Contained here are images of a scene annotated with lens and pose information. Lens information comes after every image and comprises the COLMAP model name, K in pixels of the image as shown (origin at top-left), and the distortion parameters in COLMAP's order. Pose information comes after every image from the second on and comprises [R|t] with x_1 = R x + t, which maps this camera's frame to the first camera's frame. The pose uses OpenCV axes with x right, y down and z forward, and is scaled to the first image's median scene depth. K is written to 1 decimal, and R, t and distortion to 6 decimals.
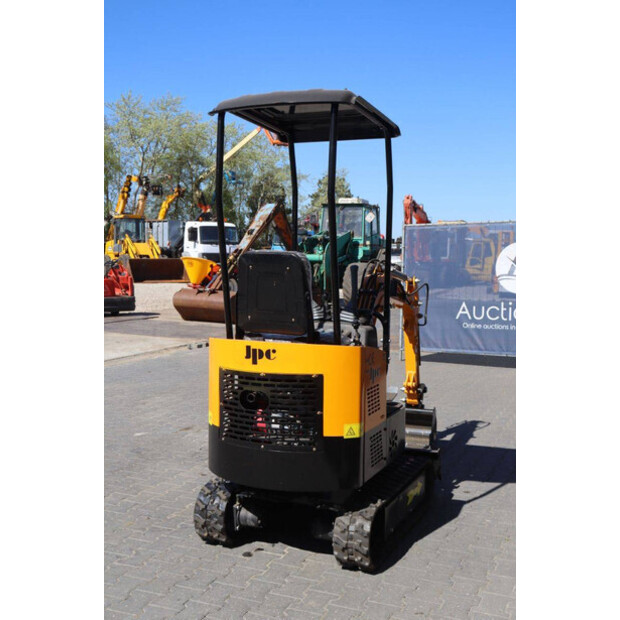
lens RADIAL K [[777.2, 0, 310.0], [0, 777.2, 310.0], [0, 0, 1]] dist [0.007756, 0.090239]
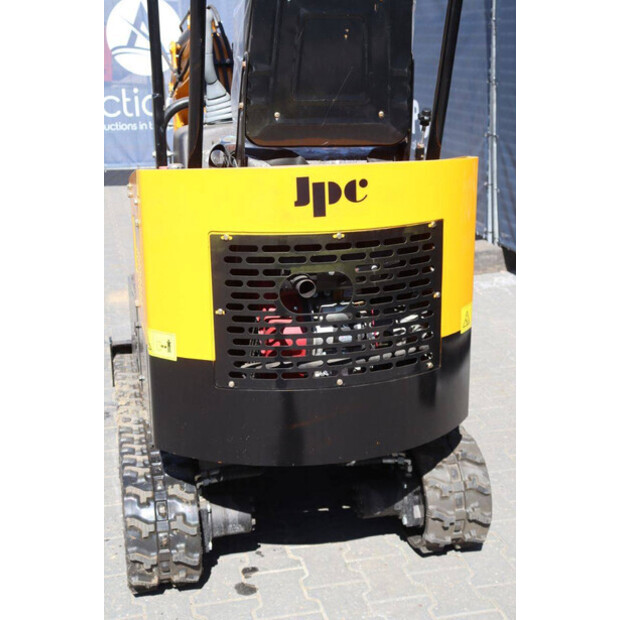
lens RADIAL K [[969.7, 0, 310.0], [0, 969.7, 310.0], [0, 0, 1]] dist [0.127676, 0.093444]
pose [[0.795068, -0.179857, 0.579239, -0.410275], [0.059511, 0.973546, 0.220606, -0.003840], [-0.603594, -0.140925, 0.784739, 0.526129]]
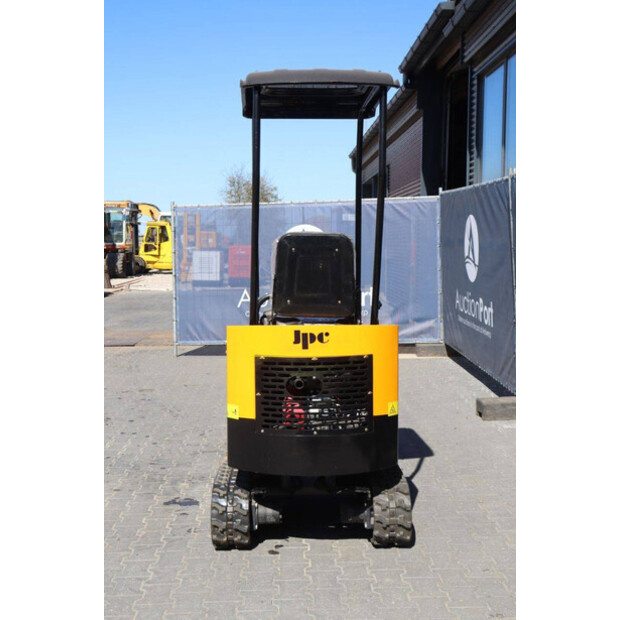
lens RADIAL K [[895.7, 0, 310.0], [0, 895.7, 310.0], [0, 0, 1]] dist [0.085893, -0.004783]
pose [[0.901394, -0.044665, 0.430689, -0.531098], [0.041961, 0.998995, 0.015780, 0.003610], [-0.430961, 0.003849, 0.902362, -0.012482]]
